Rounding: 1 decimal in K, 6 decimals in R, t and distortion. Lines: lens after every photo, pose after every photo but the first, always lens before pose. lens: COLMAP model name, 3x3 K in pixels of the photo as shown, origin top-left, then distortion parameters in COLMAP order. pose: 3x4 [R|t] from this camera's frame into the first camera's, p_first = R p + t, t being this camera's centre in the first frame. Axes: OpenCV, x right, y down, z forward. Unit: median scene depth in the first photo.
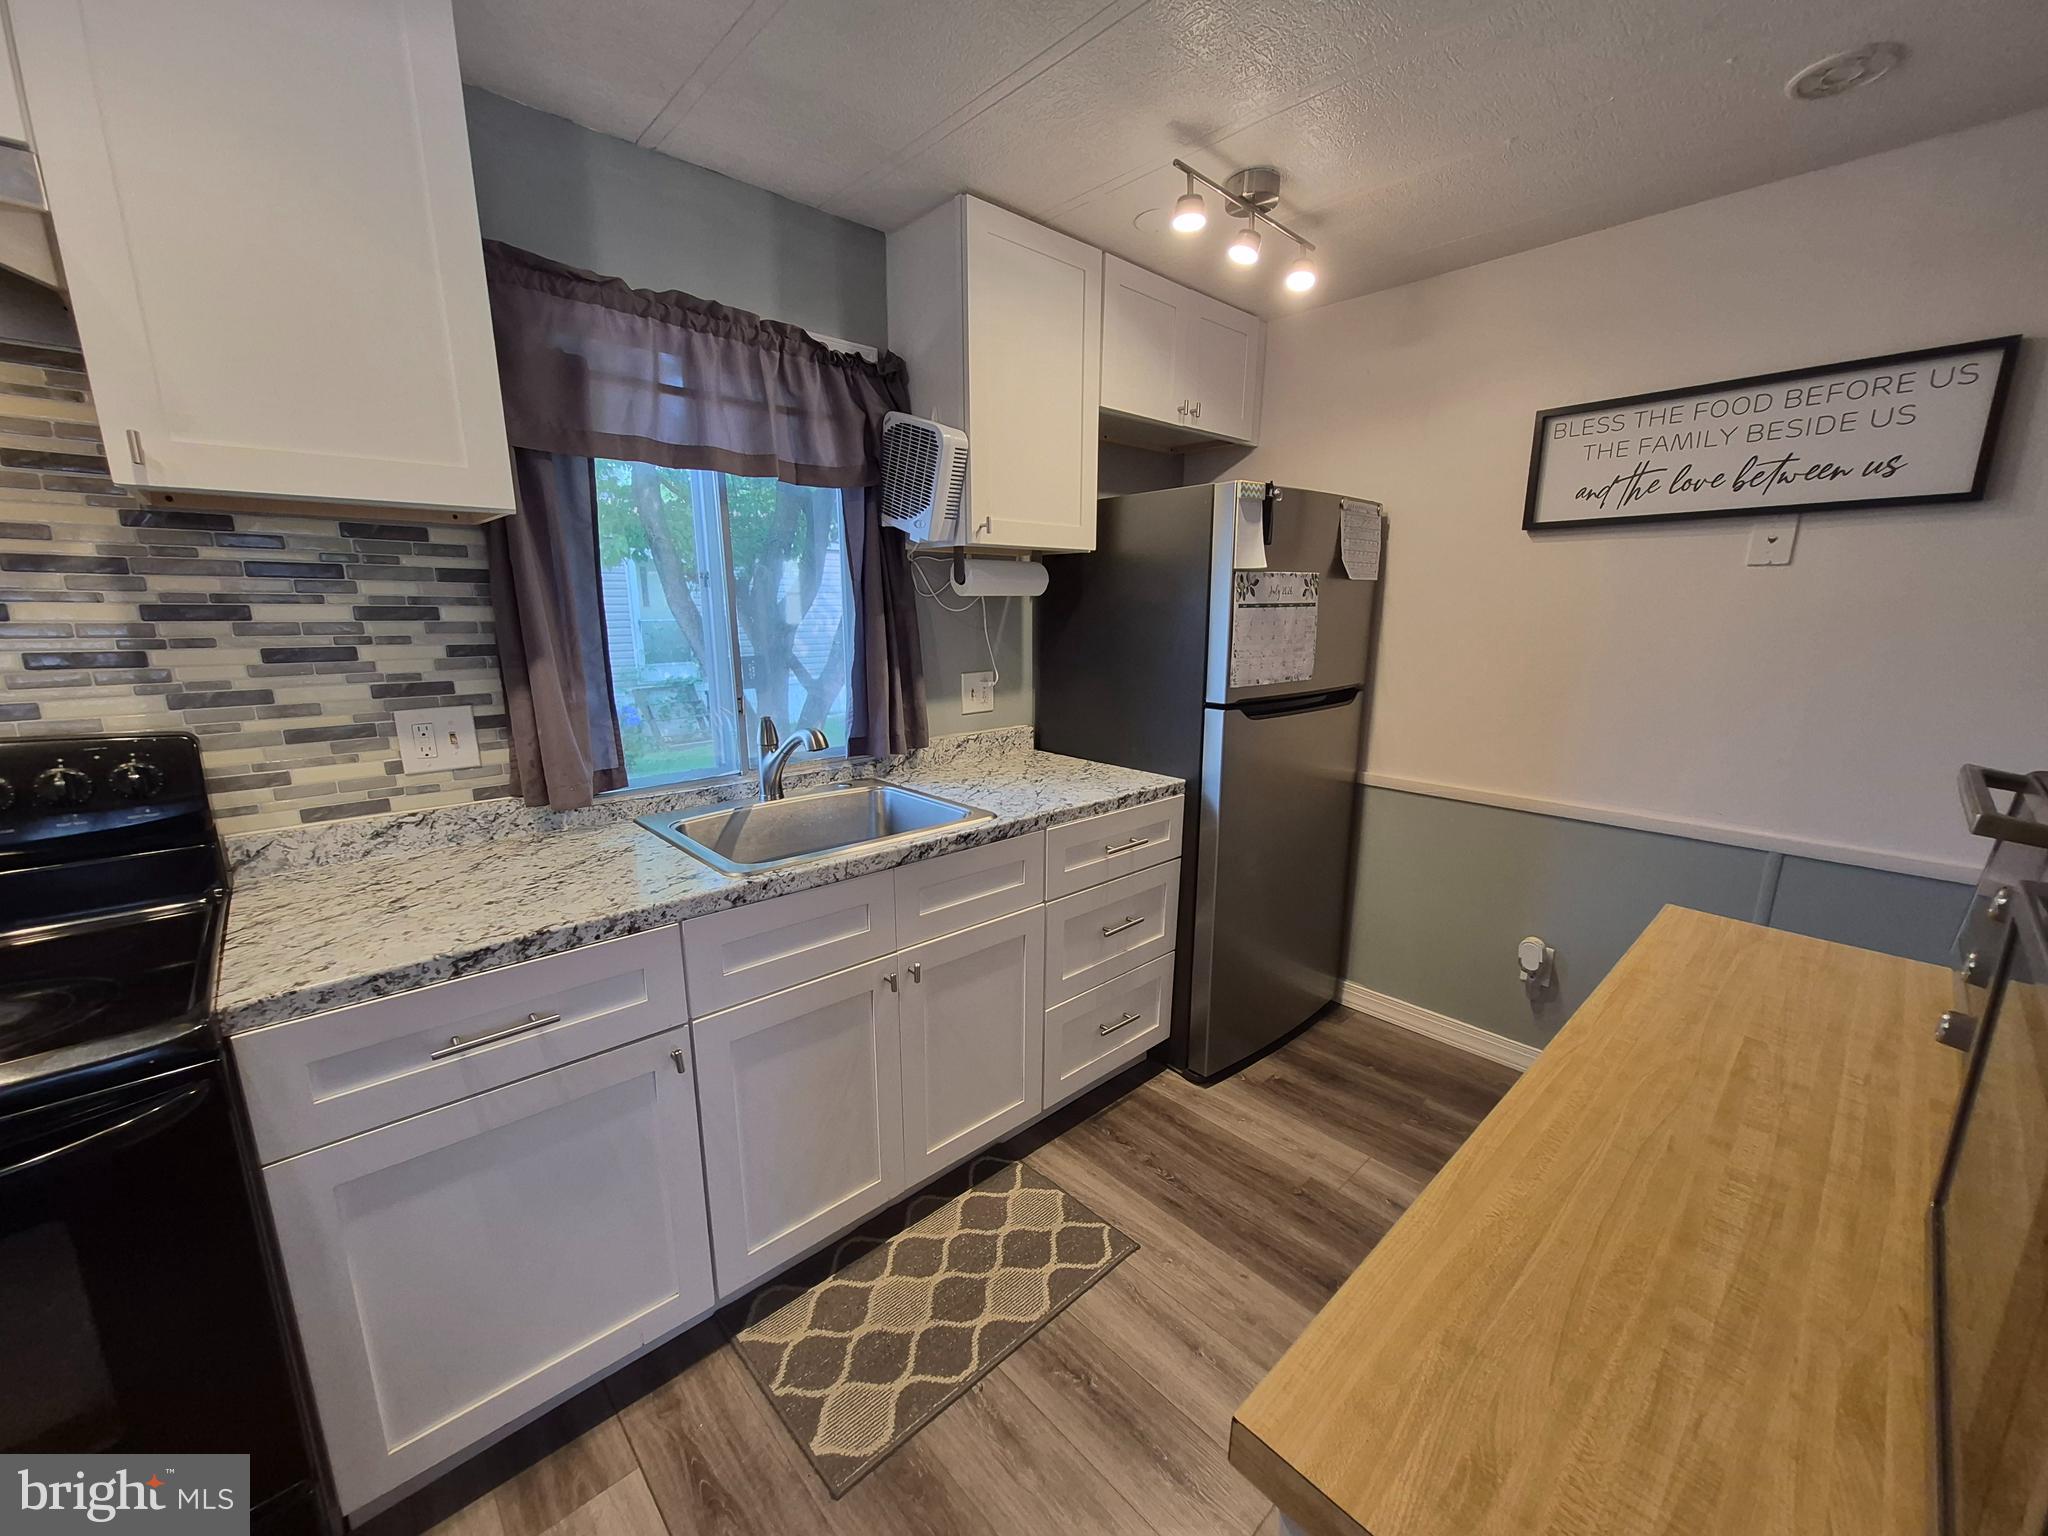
lens RADIAL K [[799.2, 0, 1020.0], [0, 799.2, 785.1], [0, 0, 1]] dist [0.000676, 0.000188]
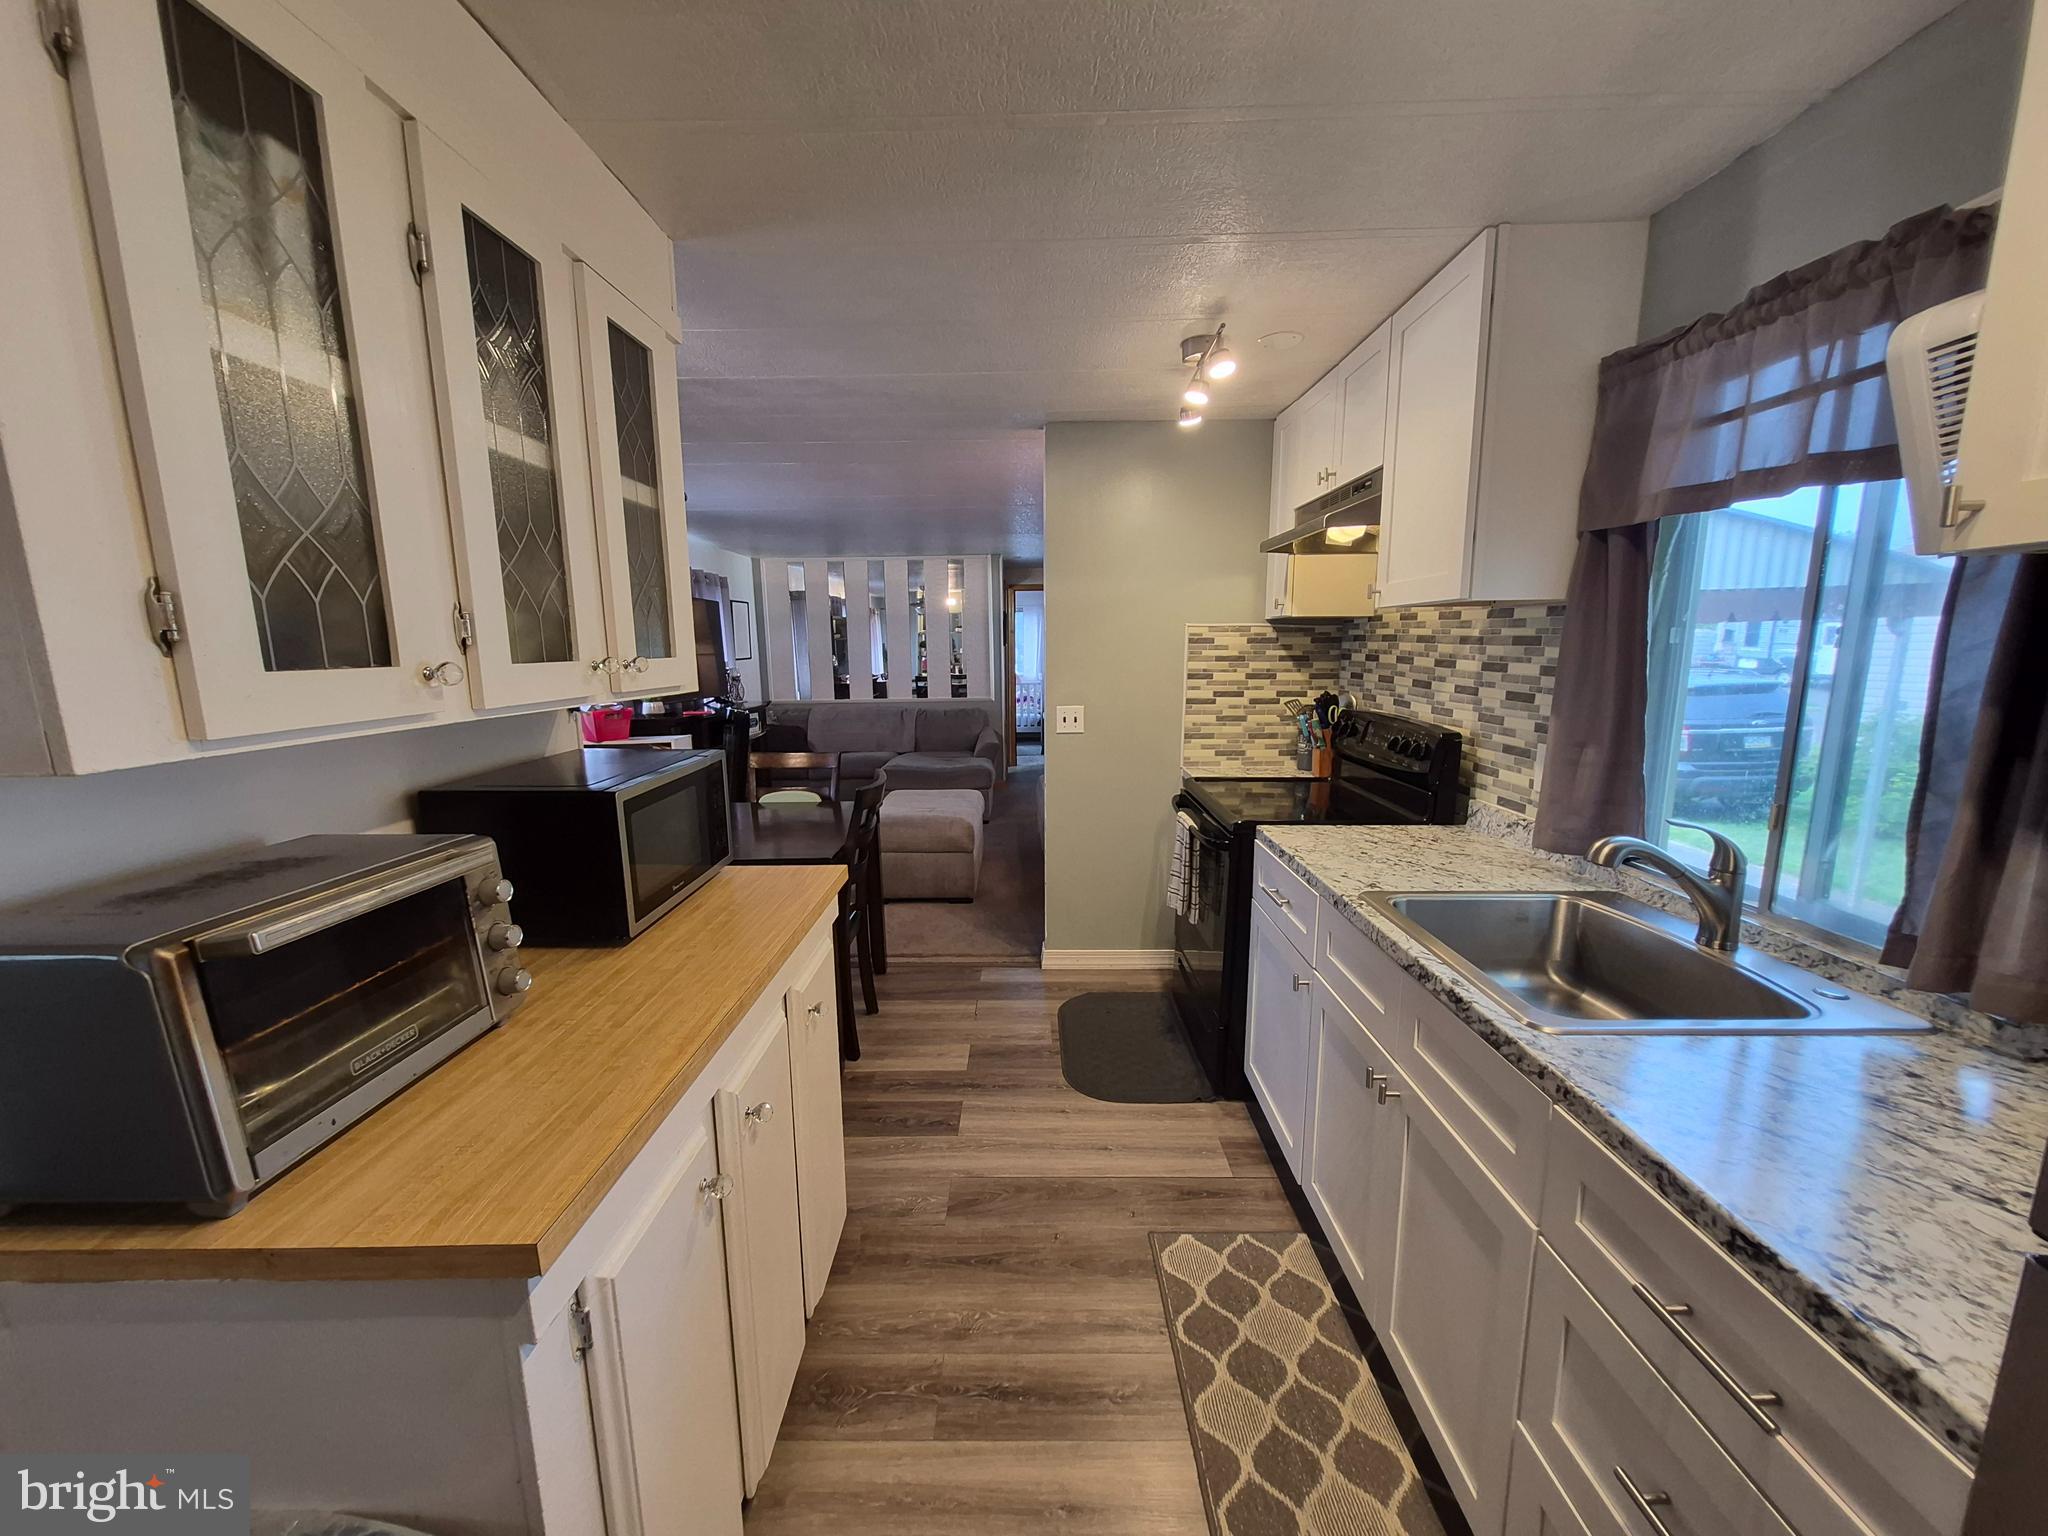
lens RADIAL K [[799.2, 0, 1021.1], [0, 799.2, 787.7], [0, 0, 1]] dist [0.000676, 0.000188]
pose [[-0.684040, 0.134281, -0.716978, 0.657057], [-0.153520, 0.934393, 0.321467, -0.269919], [0.713107, 0.329967, -0.618548, 1.042526]]
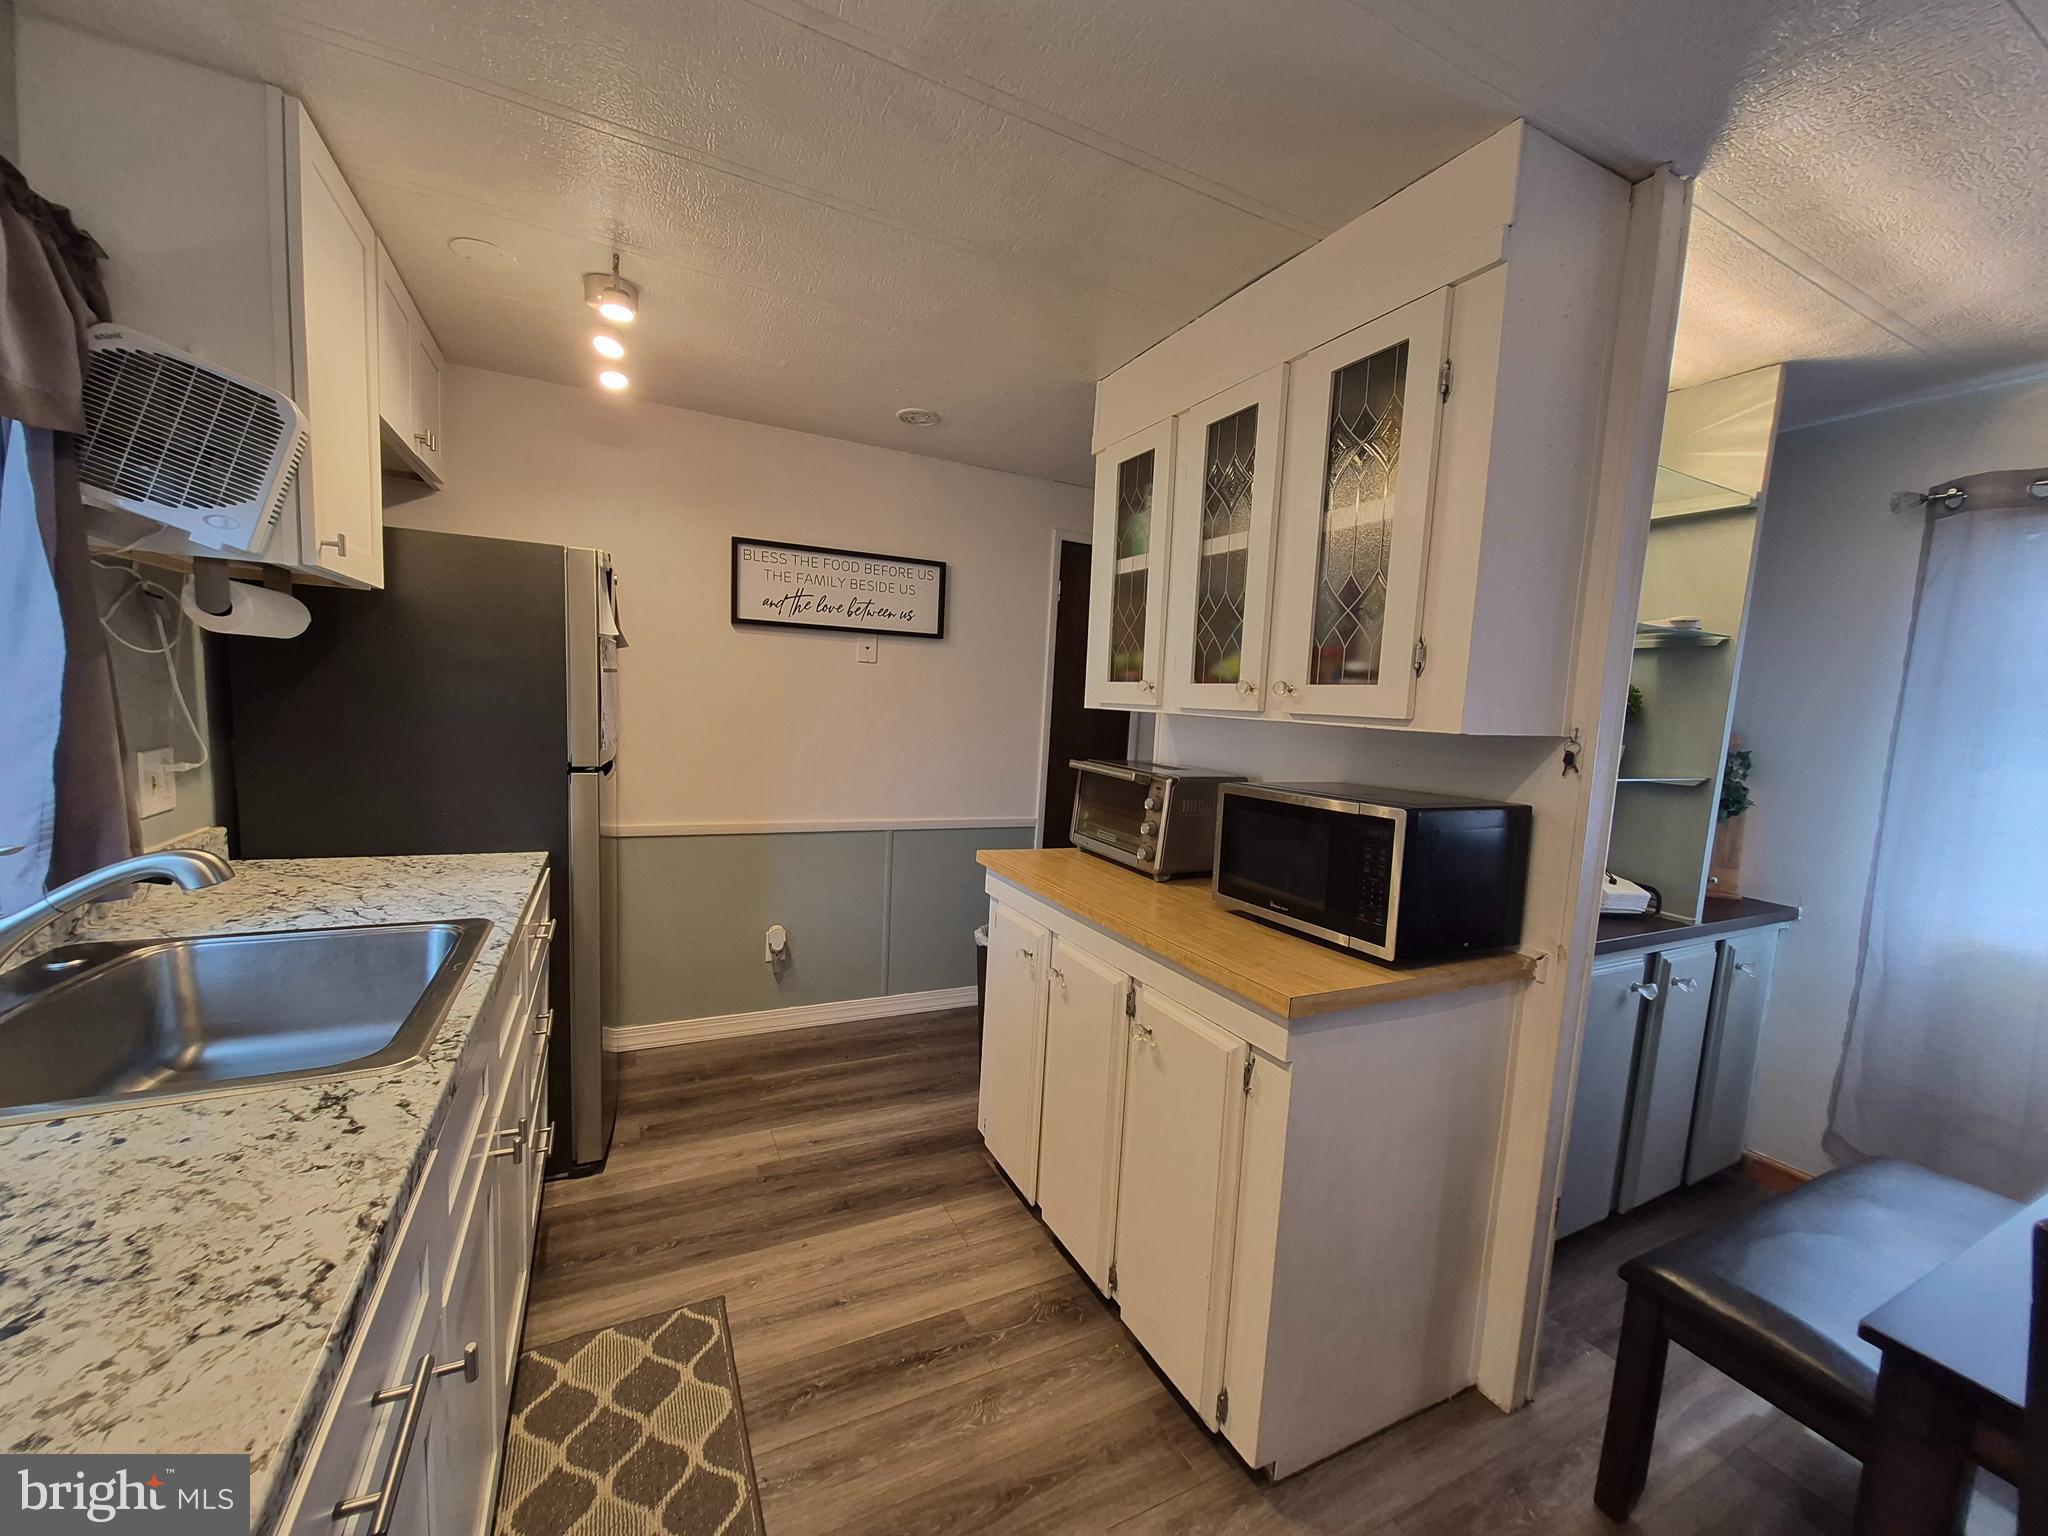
lens RADIAL K [[799.2, 0, 1015.5], [0, 799.2, 787.5], [0, 0, 1]] dist [0.000676, 0.000188]
pose [[0.282806, -0.092130, 0.954742, -0.633940], [0.161051, 0.985806, 0.047422, -0.045343], [-0.945560, 0.140351, 0.293629, 0.253777]]
